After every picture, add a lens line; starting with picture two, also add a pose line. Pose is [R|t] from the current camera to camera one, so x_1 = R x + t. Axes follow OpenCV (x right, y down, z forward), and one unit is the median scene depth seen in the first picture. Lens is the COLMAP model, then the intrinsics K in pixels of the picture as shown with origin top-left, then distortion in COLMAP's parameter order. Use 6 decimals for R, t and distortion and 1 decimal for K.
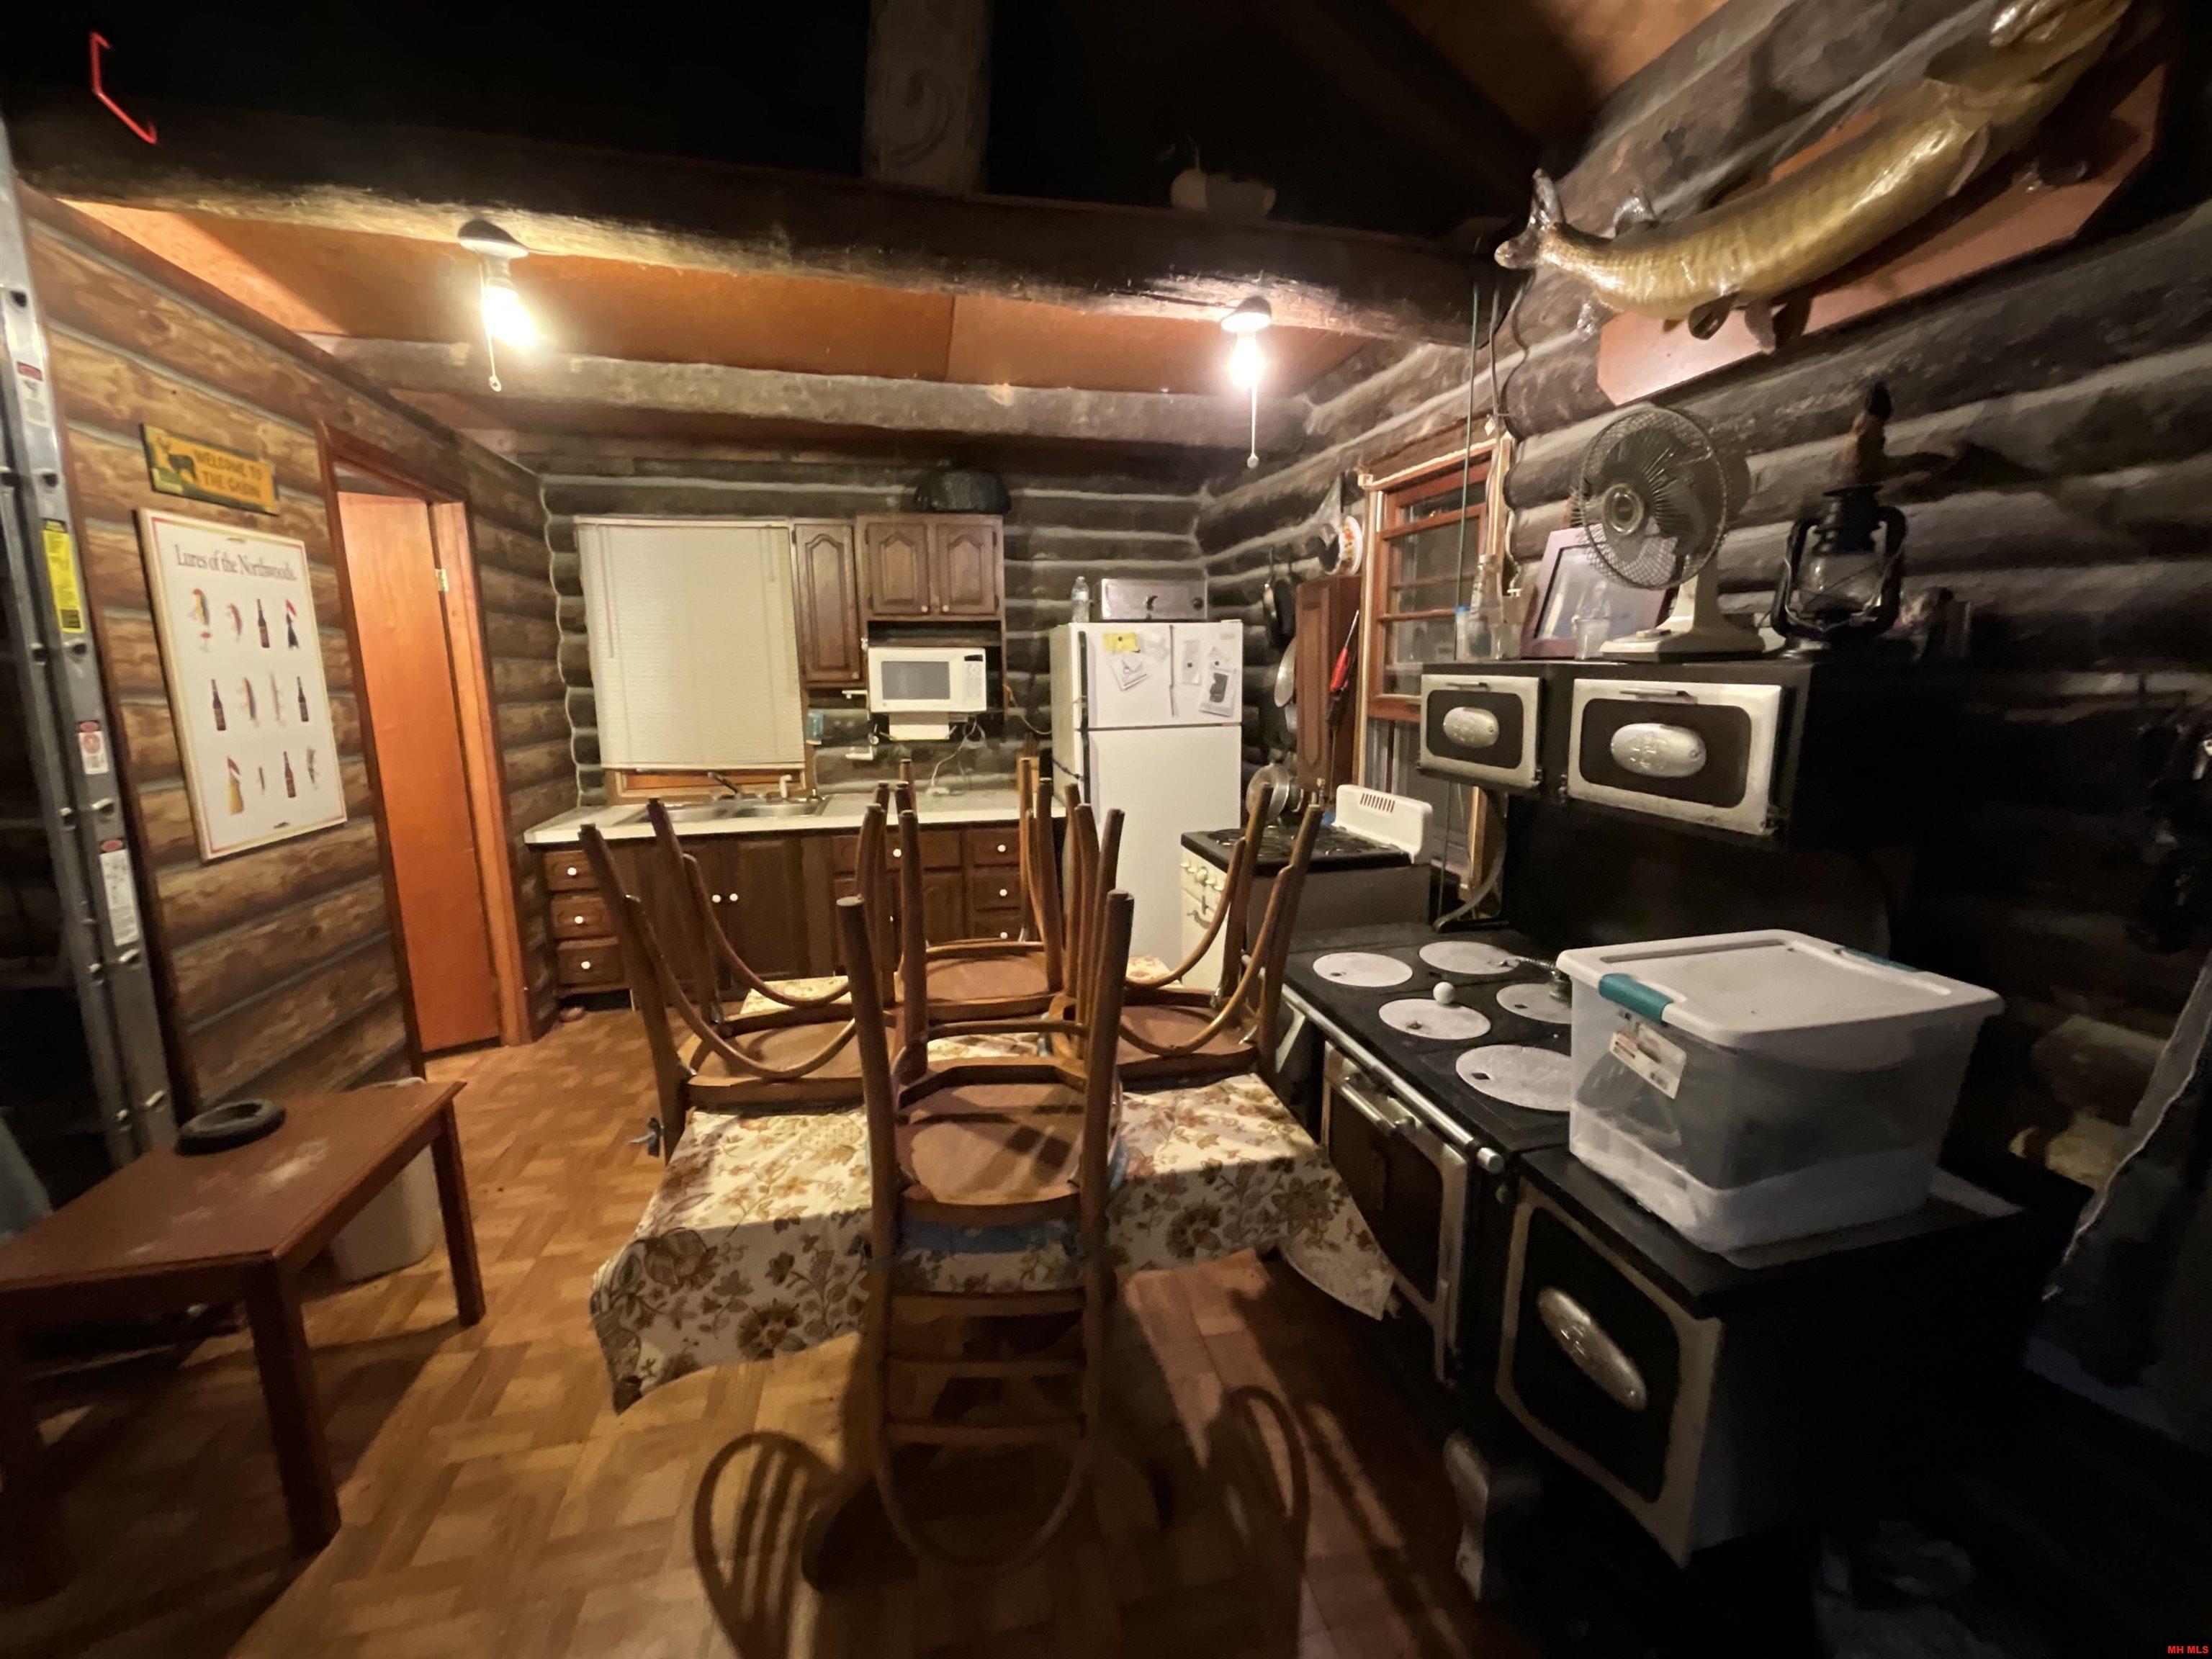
lens RADIAL K [[894.0, 0, 1104.5], [0, 894.0, 830.0], [0, 0, 1]] dist [0.000279, -0.000498]
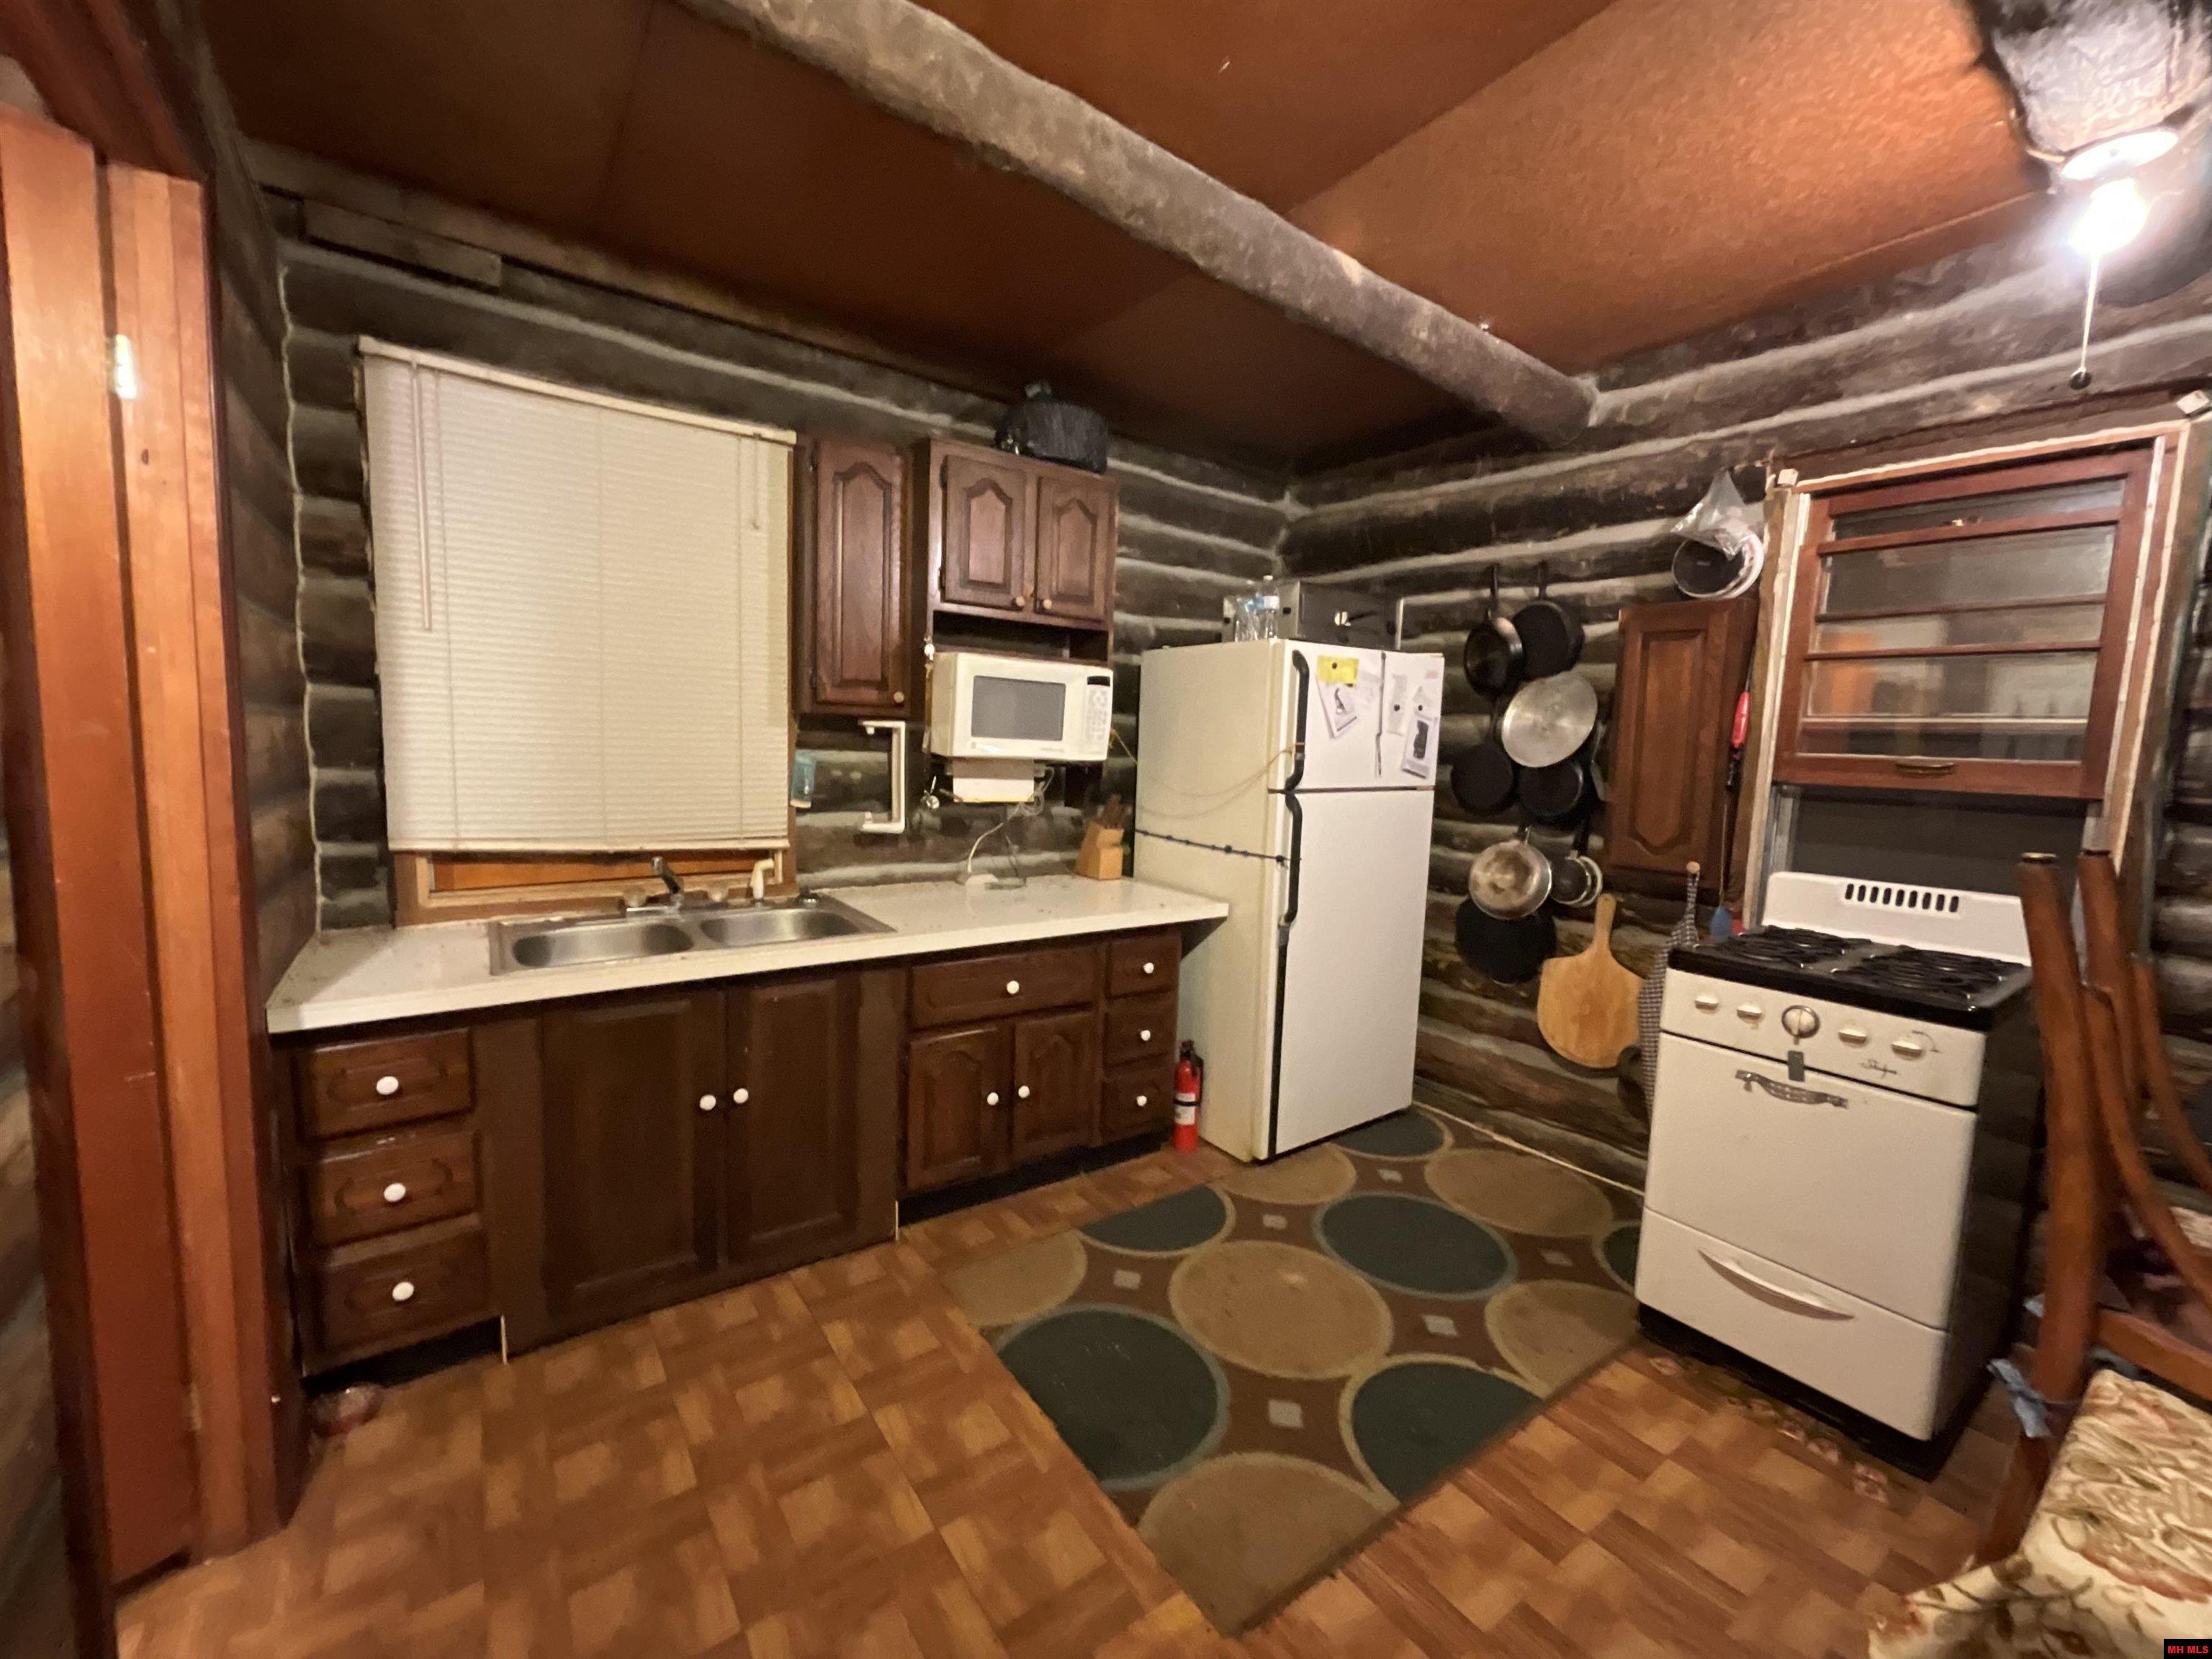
lens RADIAL K [[894.0, 0, 1108.5], [0, 894.0, 826.9], [0, 0, 1]] dist [0.000279, -0.000498]
pose [[0.916896, 0.003408, 0.399111, -0.754925], [0.026936, 0.997155, -0.070397, -0.069895], [-0.398215, 0.075298, 0.914196, 0.746495]]
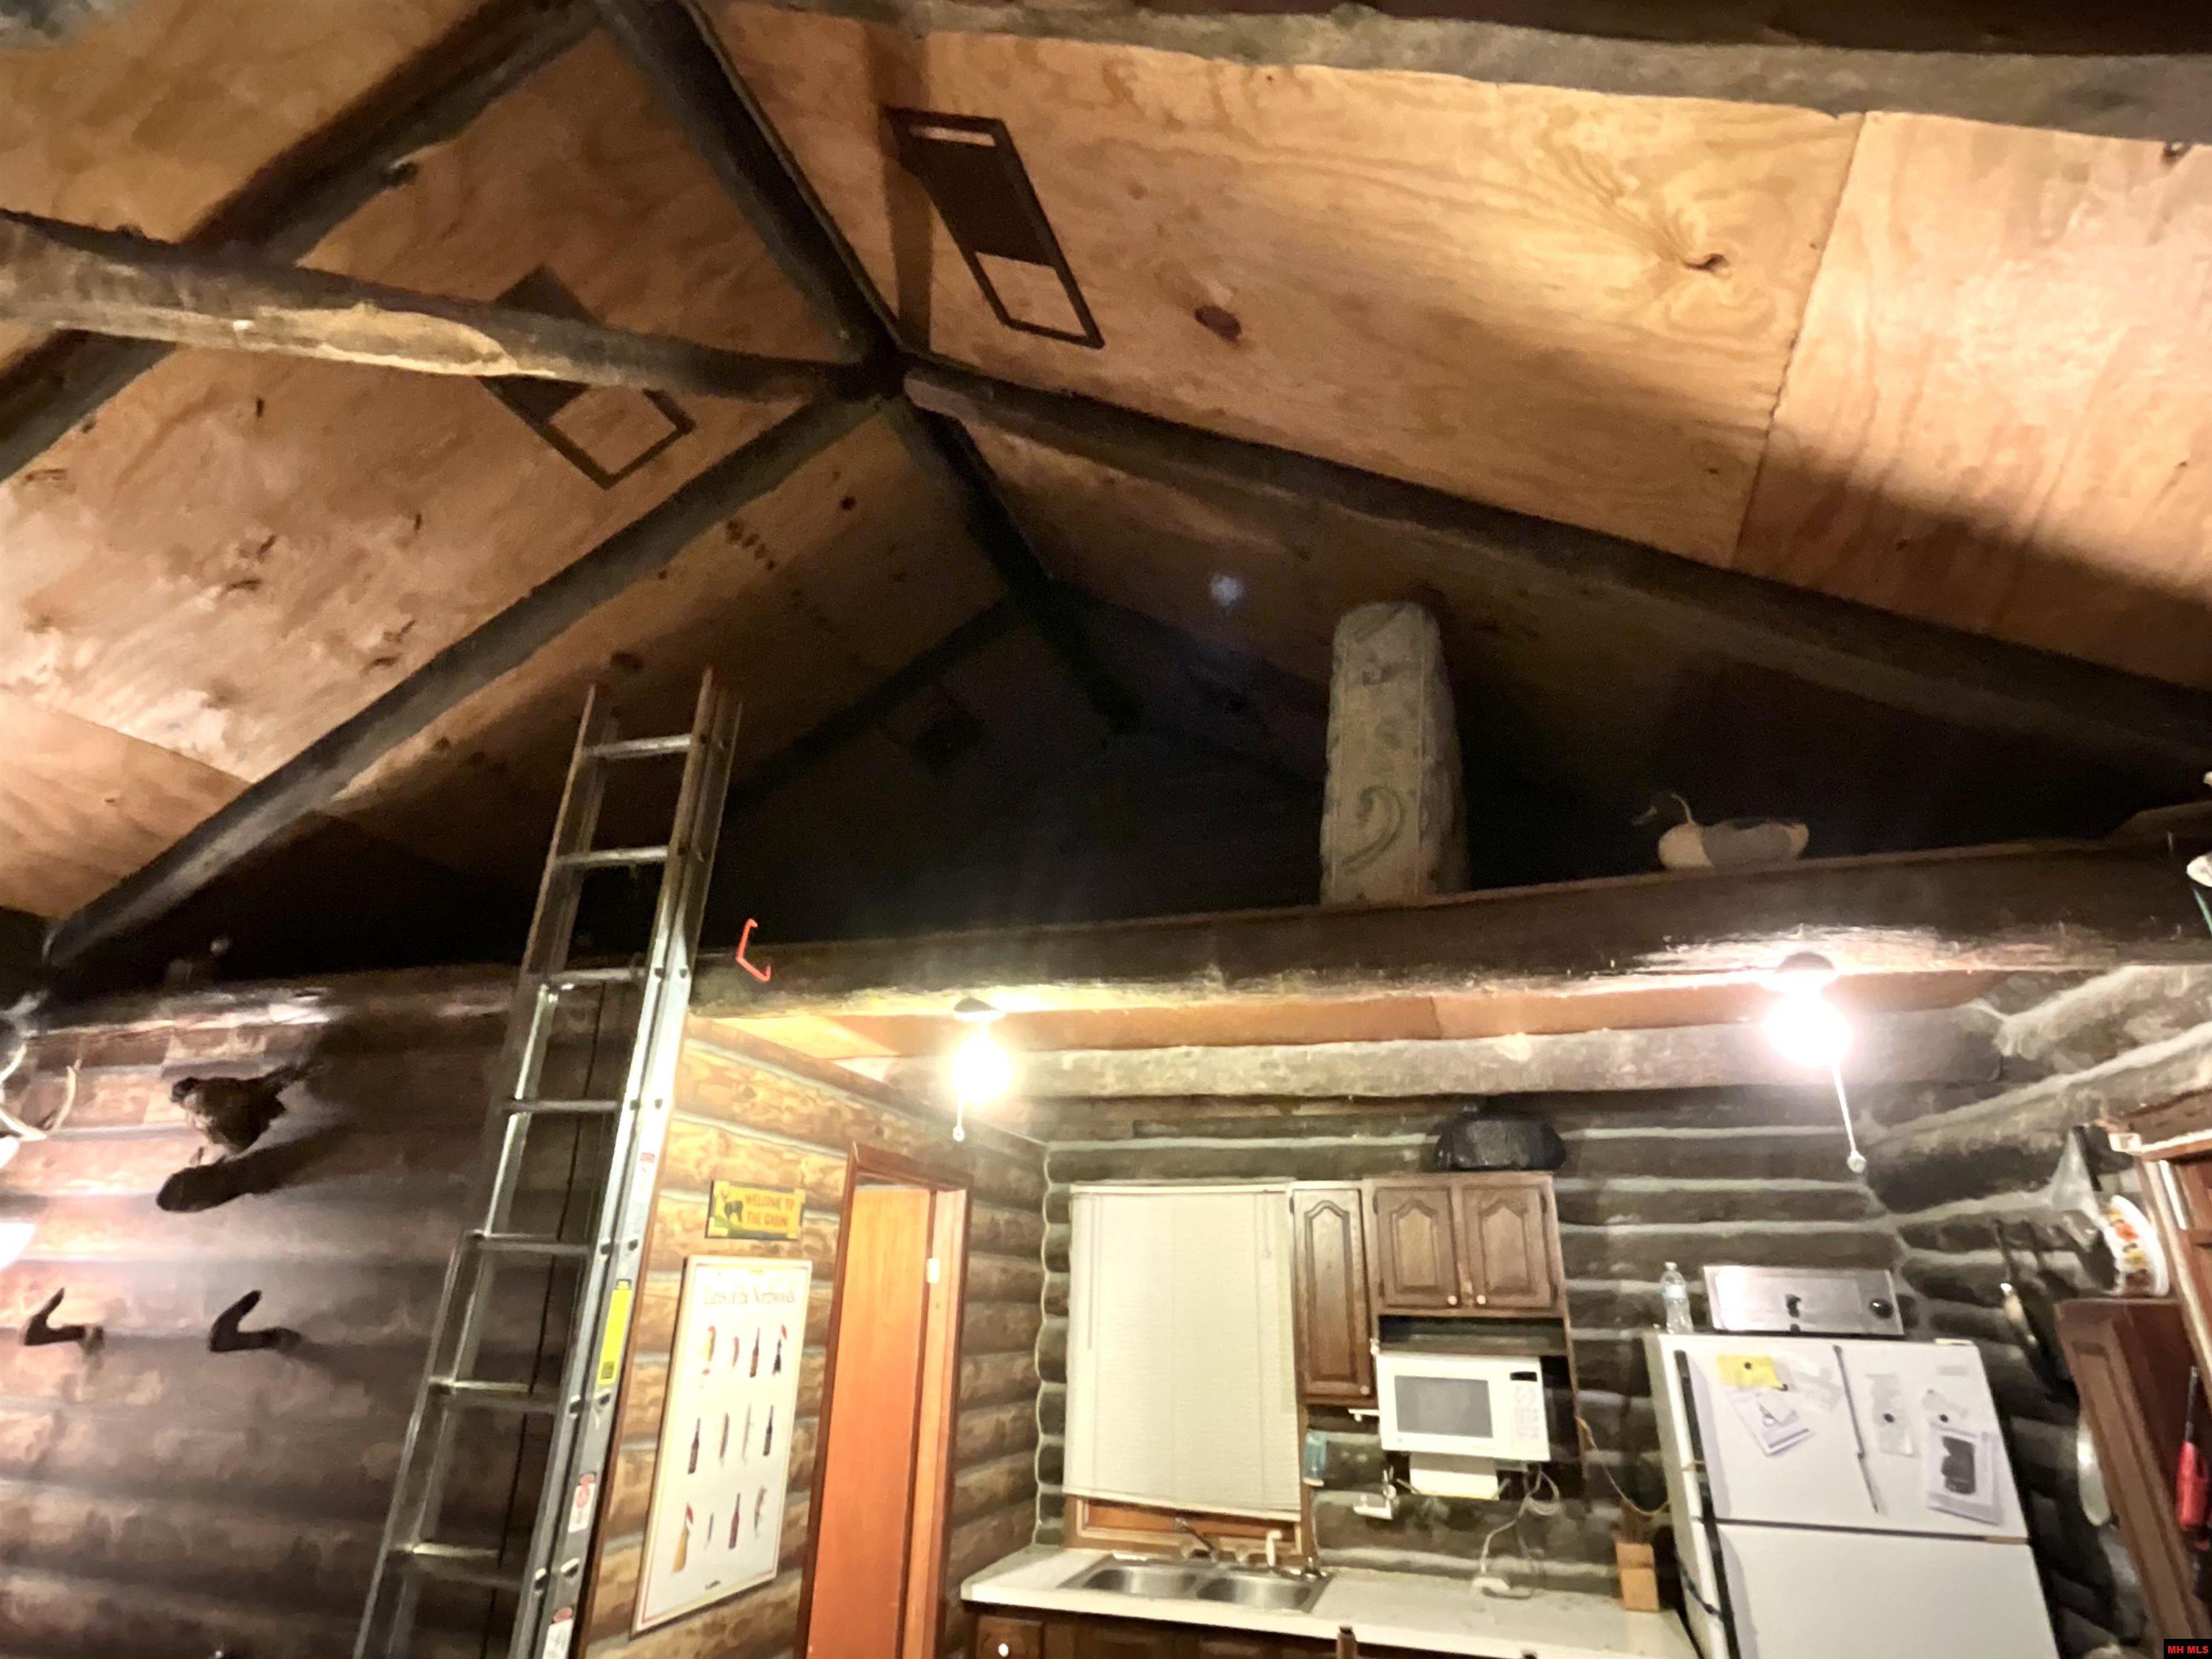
lens RADIAL K [[1119.5, 0, 1100.0], [0, 1119.5, 832.4], [0, 0, 1]] dist [-0.006742, 0.005541]
pose [[0.854707, -0.172802, -0.489506, 0.138949], [-0.117594, 0.854005, -0.506800, -0.135461], [0.505617, 0.490728, 0.709604, -0.014266]]
